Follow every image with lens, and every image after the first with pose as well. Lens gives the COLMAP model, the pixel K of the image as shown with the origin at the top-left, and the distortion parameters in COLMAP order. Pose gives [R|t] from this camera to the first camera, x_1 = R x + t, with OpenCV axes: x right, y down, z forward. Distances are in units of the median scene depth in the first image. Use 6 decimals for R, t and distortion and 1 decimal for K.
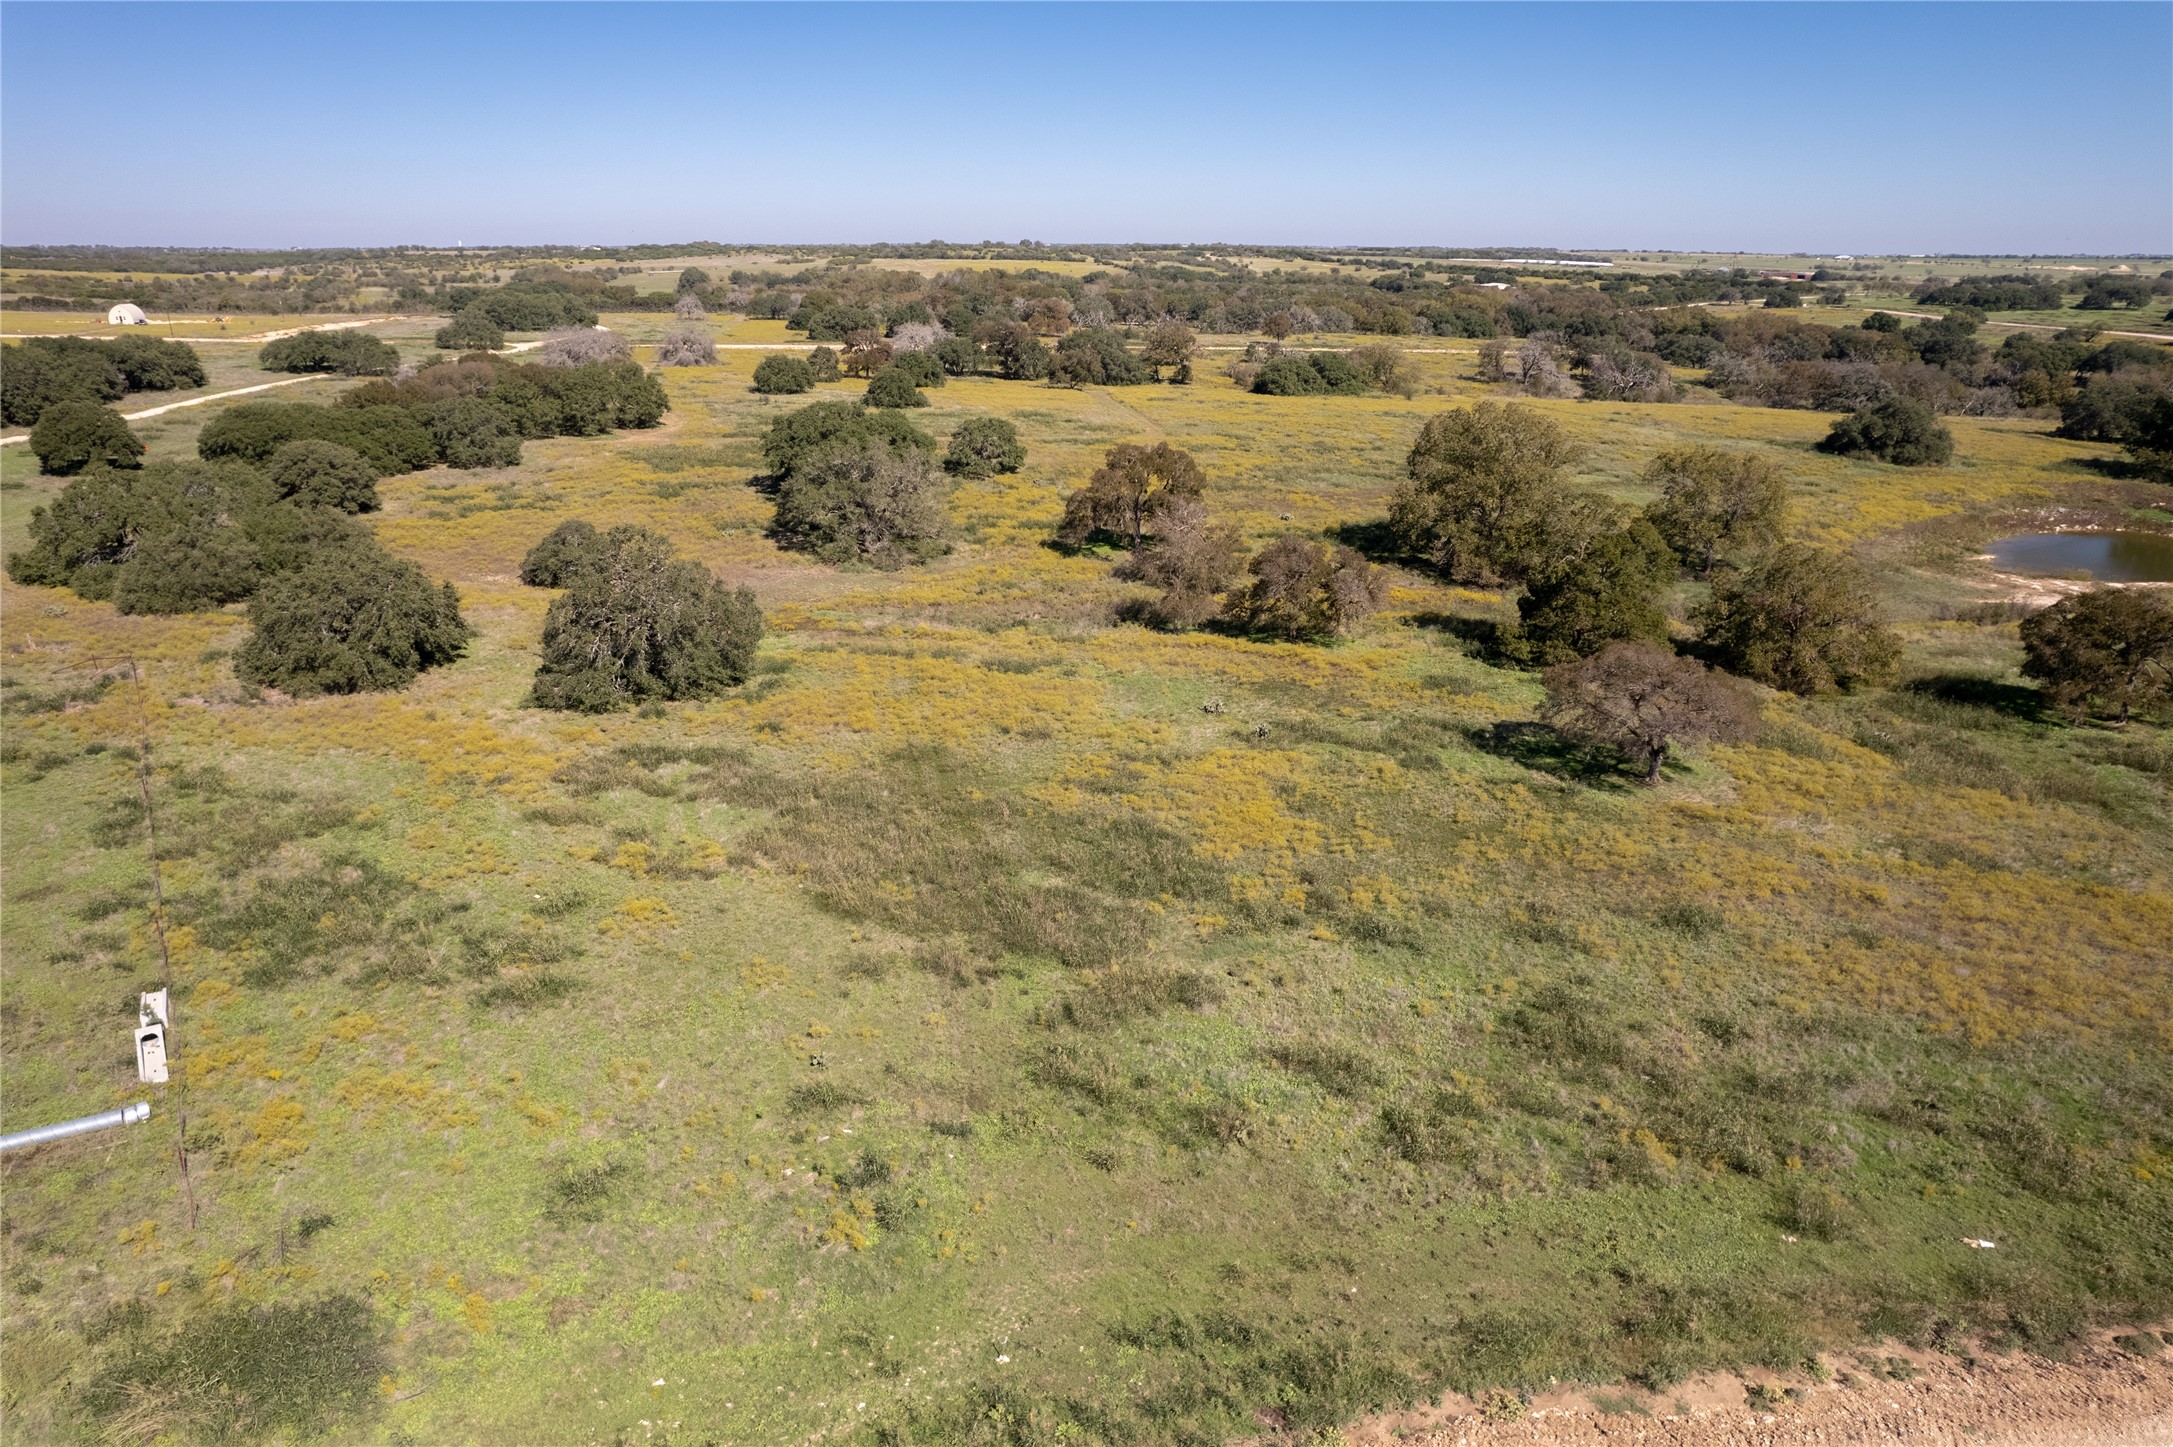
lens RADIAL K [[1396.4, 0, 1086.5], [0, 1396.4, 723.5], [0, 0, 1]] dist [-0.088859, 0.083247]
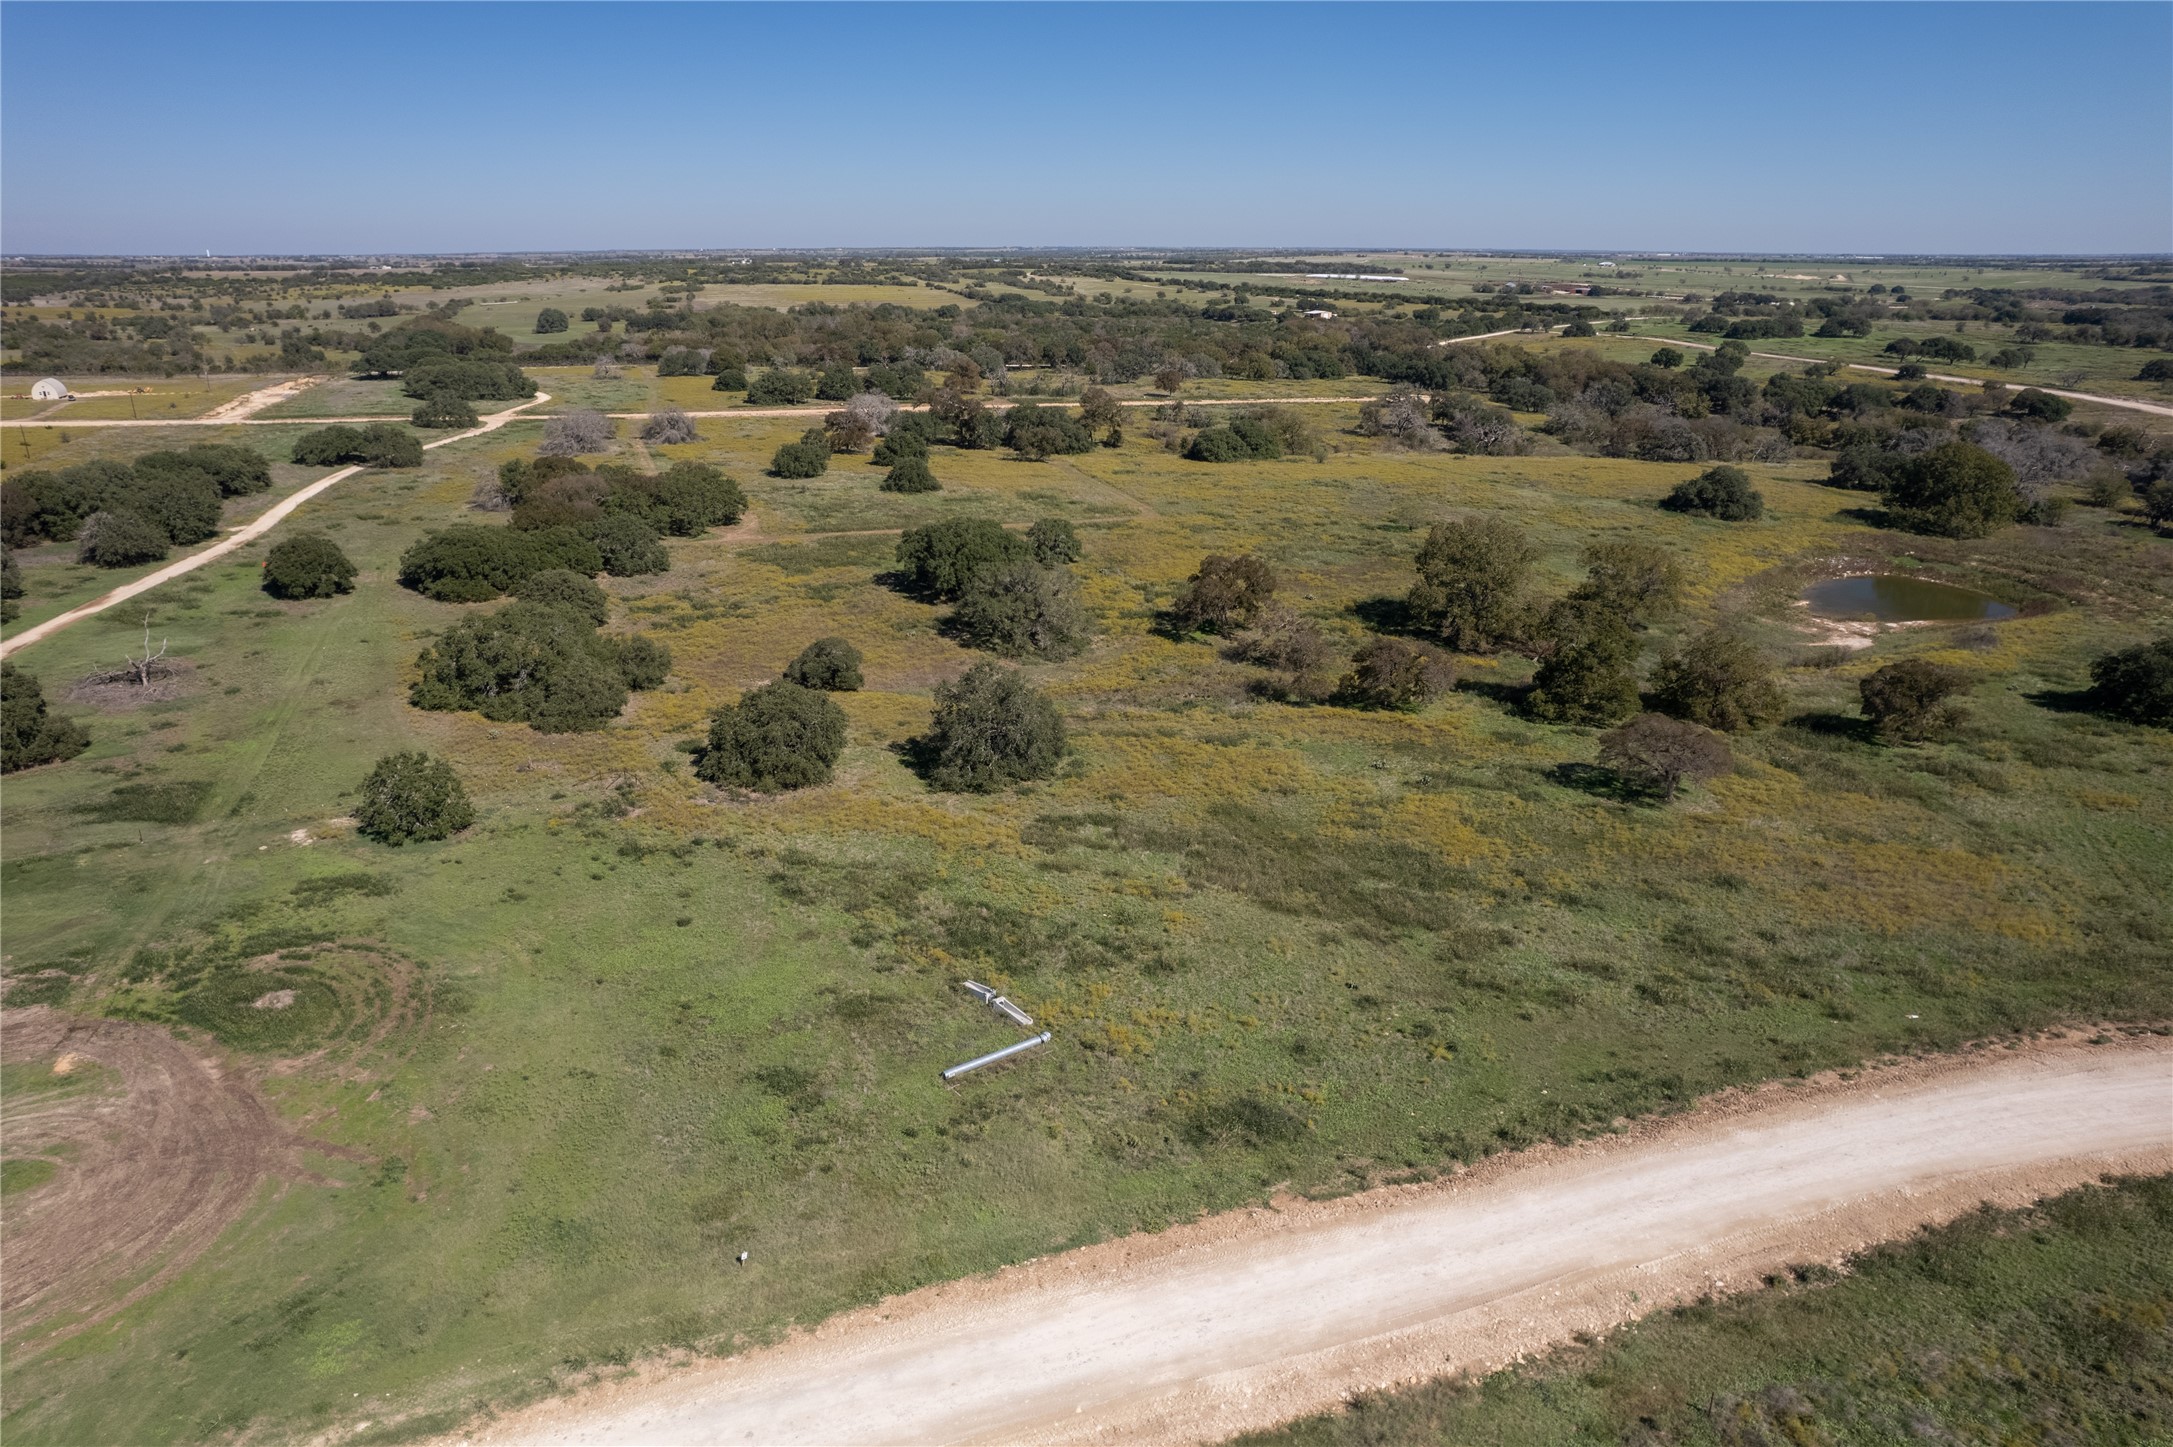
lens RADIAL K [[1396.4, 0, 1086.5], [0, 1396.4, 723.5], [0, 0, 1]] dist [-0.088859, 0.083247]
pose [[0.989491, -0.050755, 0.135397, -0.432161], [0.050807, 0.998704, 0.003072, -0.078062], [-0.135377, 0.003839, 0.990787, -0.464507]]
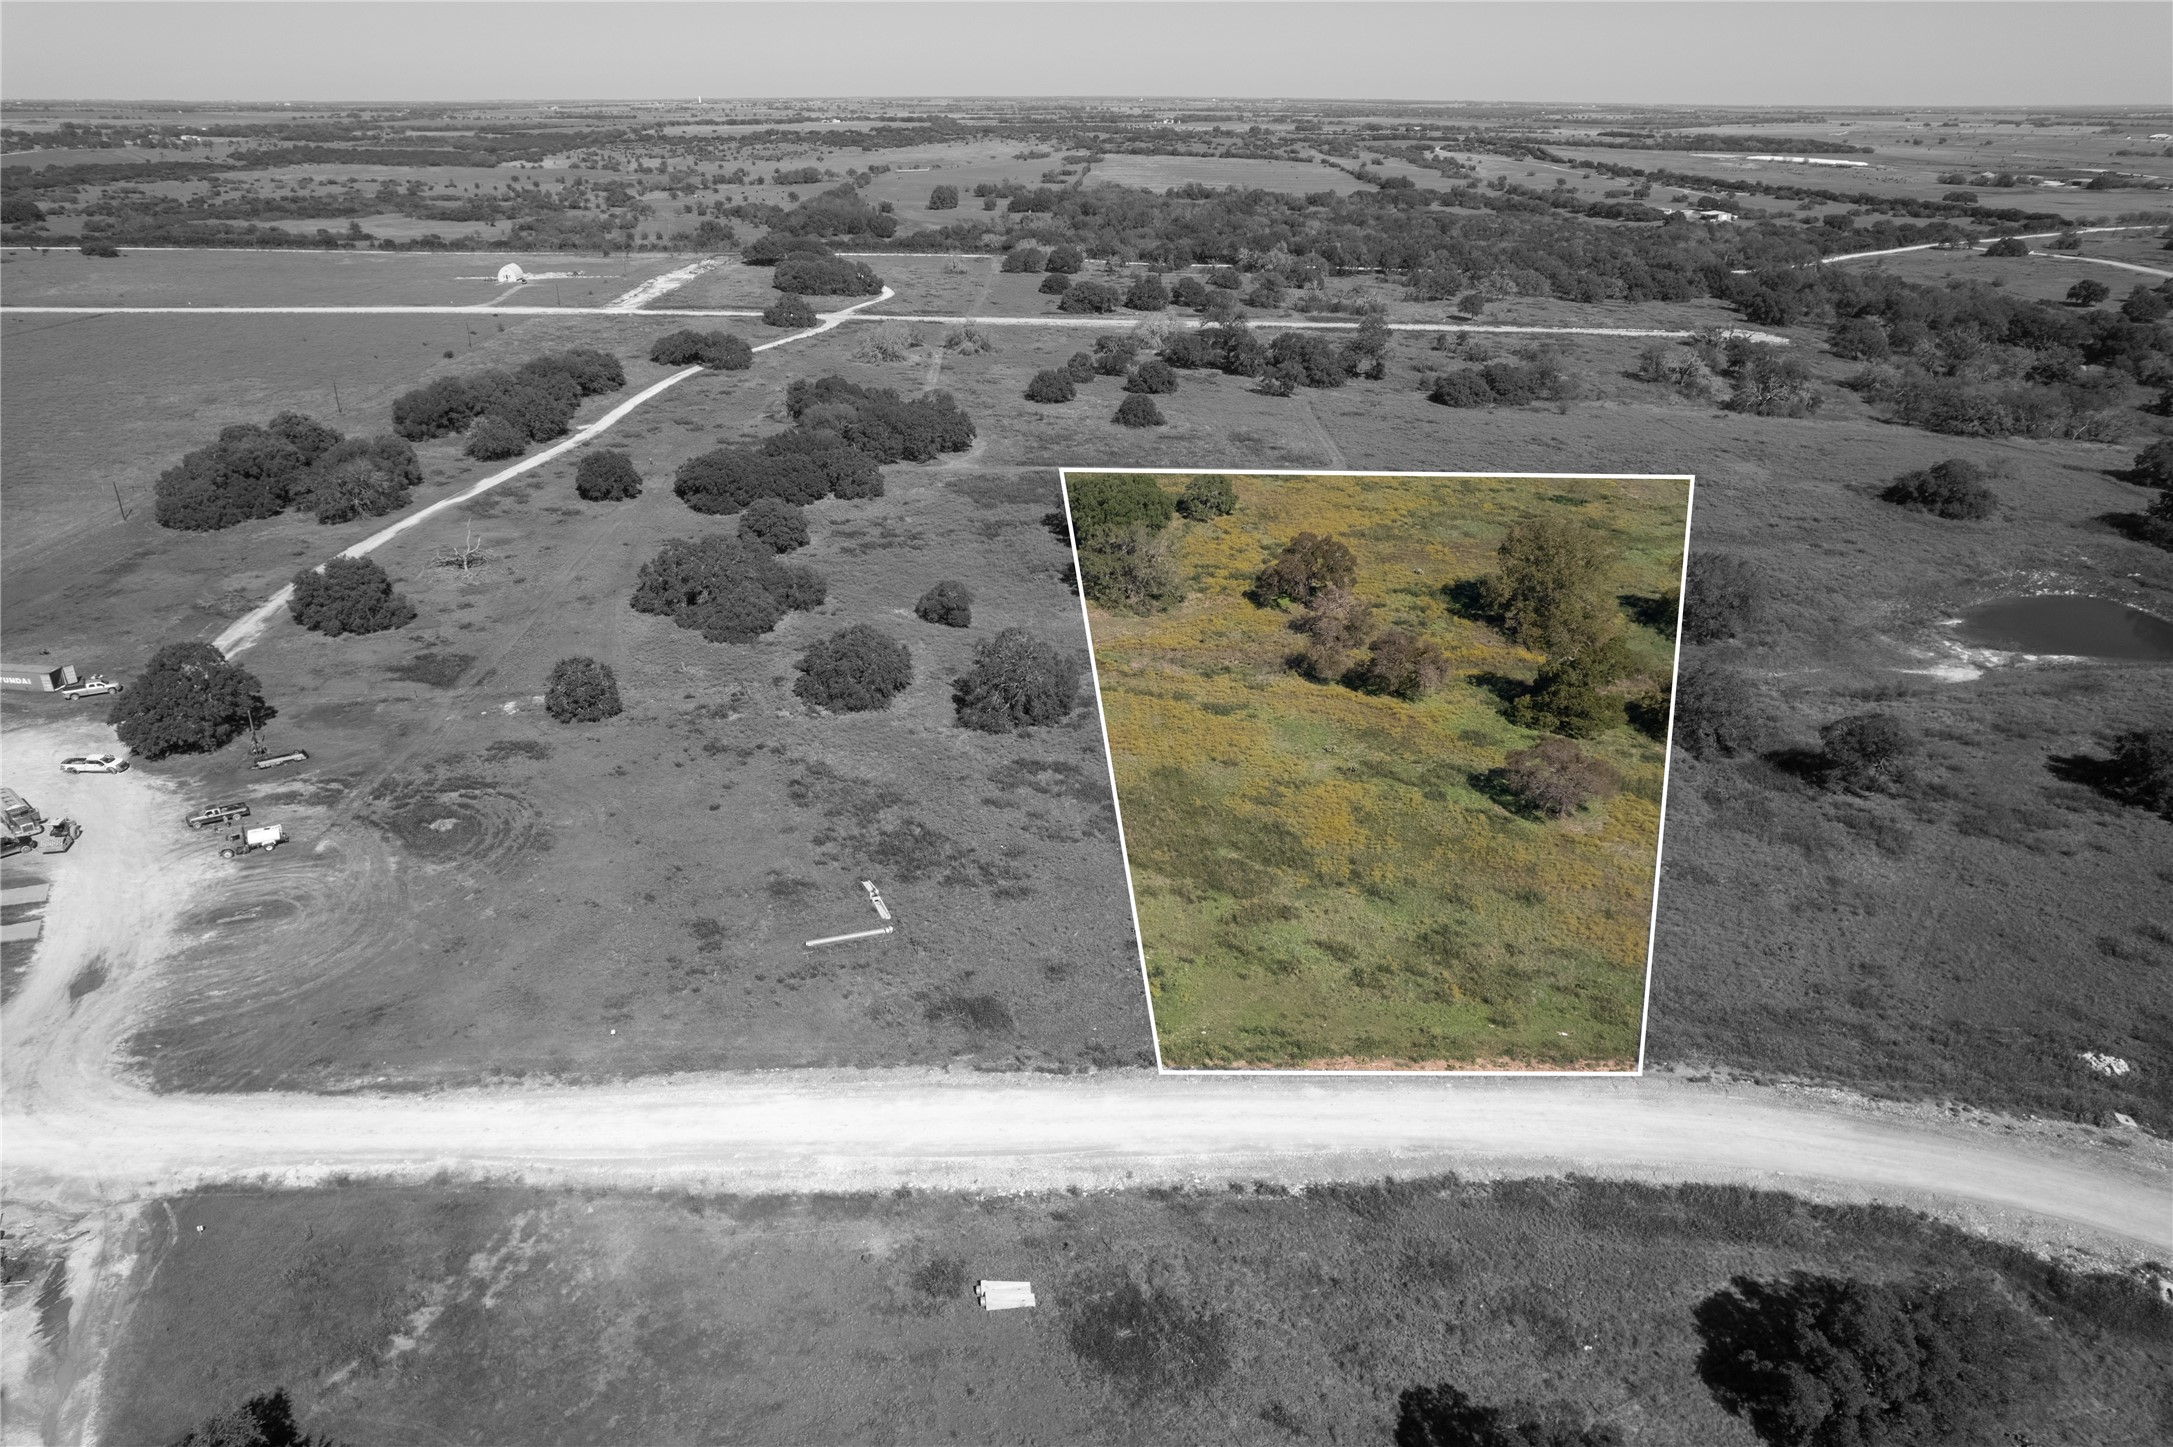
lens RADIAL K [[1391.1, 0, 1086.5], [0, 1391.1, 723.5], [0, 0, 1]] dist [-0.072916, 0.059632]
pose [[0.988256, 0.064204, -0.138664, 0.026203], [-0.050601, 0.993751, 0.099489, -0.206254], [0.144185, -0.091304, 0.985330, -0.802787]]
